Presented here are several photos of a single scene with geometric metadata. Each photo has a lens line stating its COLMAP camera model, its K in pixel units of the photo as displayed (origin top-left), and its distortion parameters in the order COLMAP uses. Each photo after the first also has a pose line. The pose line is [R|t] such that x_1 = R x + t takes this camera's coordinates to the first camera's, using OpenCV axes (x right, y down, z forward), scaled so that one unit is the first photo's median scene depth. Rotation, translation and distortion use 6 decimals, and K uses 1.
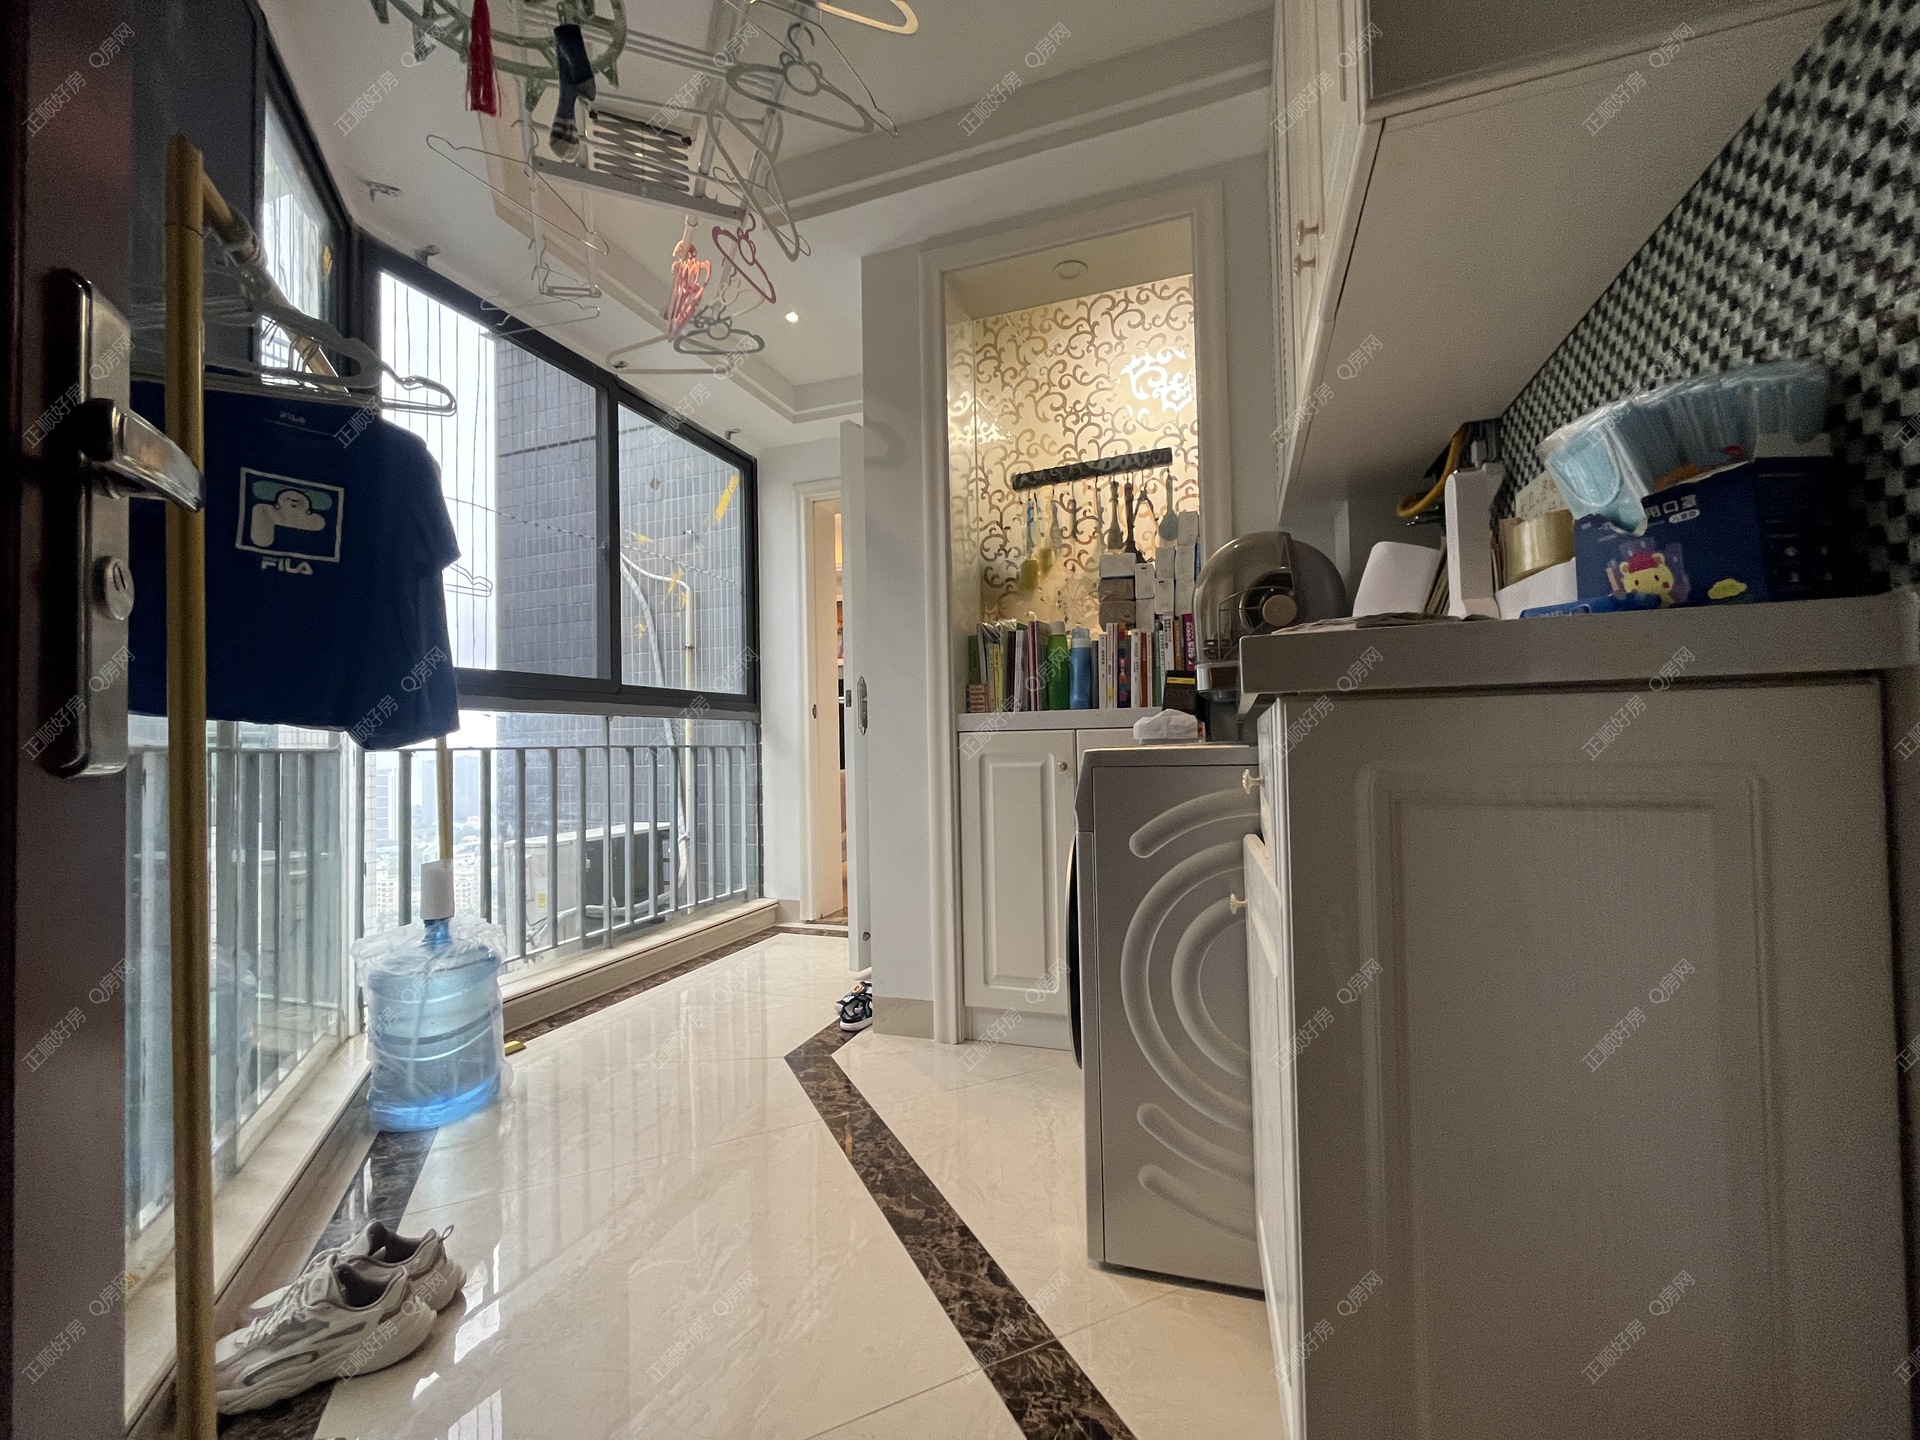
lens RADIAL K [[777.5, 0, 960.7], [0, 777.5, 720.8], [0, 0, 1]] dist [-0.000481, 0.001022]
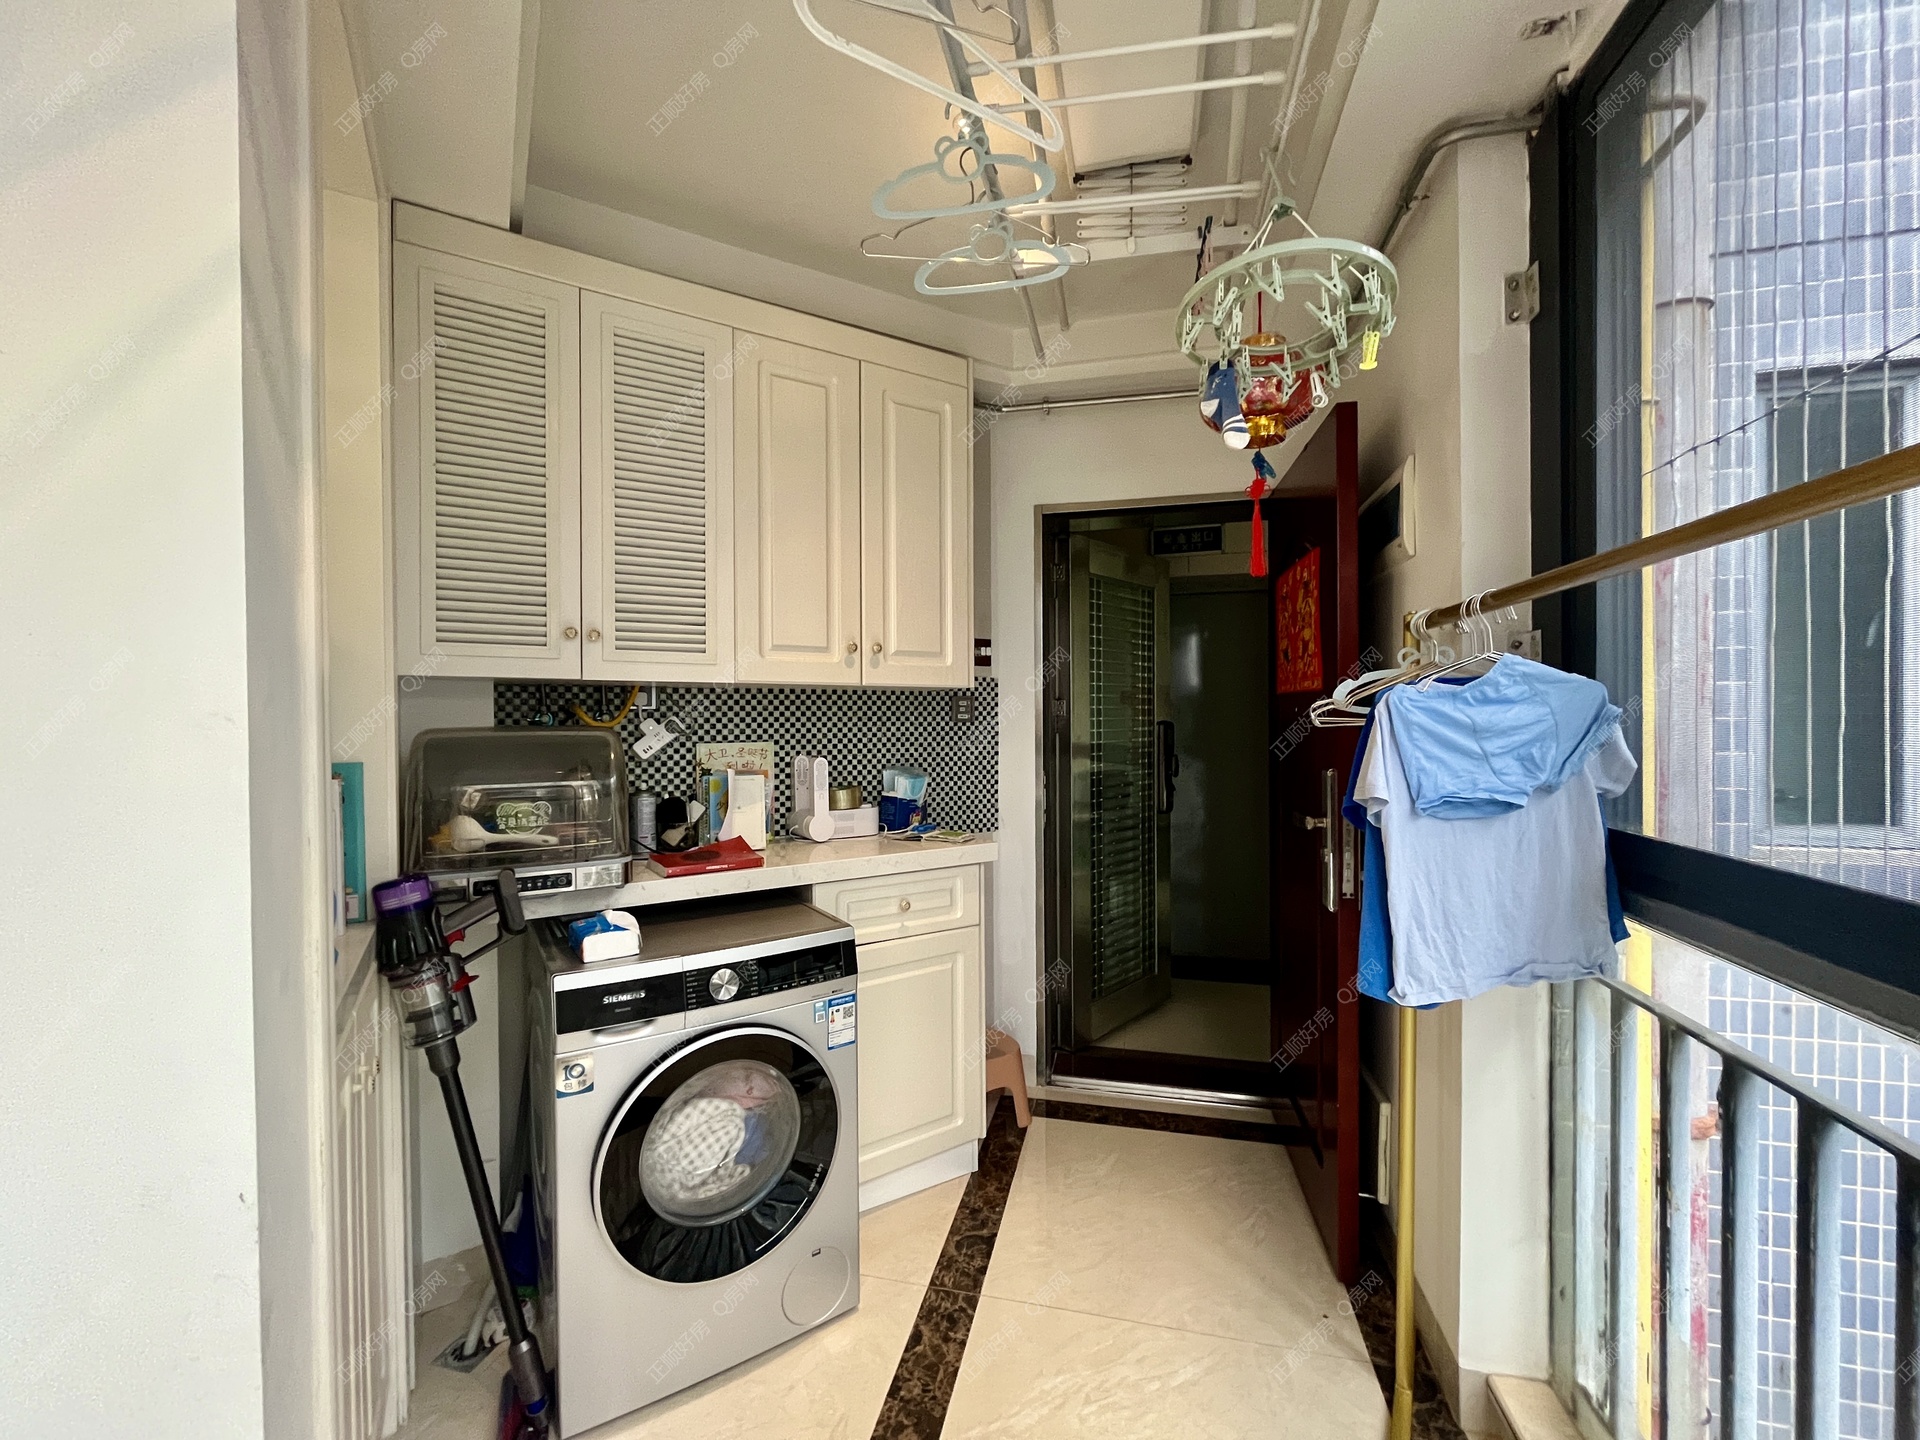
lens RADIAL K [[777.5, 0, 963.1], [0, 777.5, 718.5], [0, 0, 1]] dist [-0.000481, 0.001022]
pose [[-0.775416, 0.024276, 0.630983, -0.856186], [0.008532, 0.999572, -0.027971, -0.275618], [-0.631393, -0.016305, -0.775292, 1.977109]]
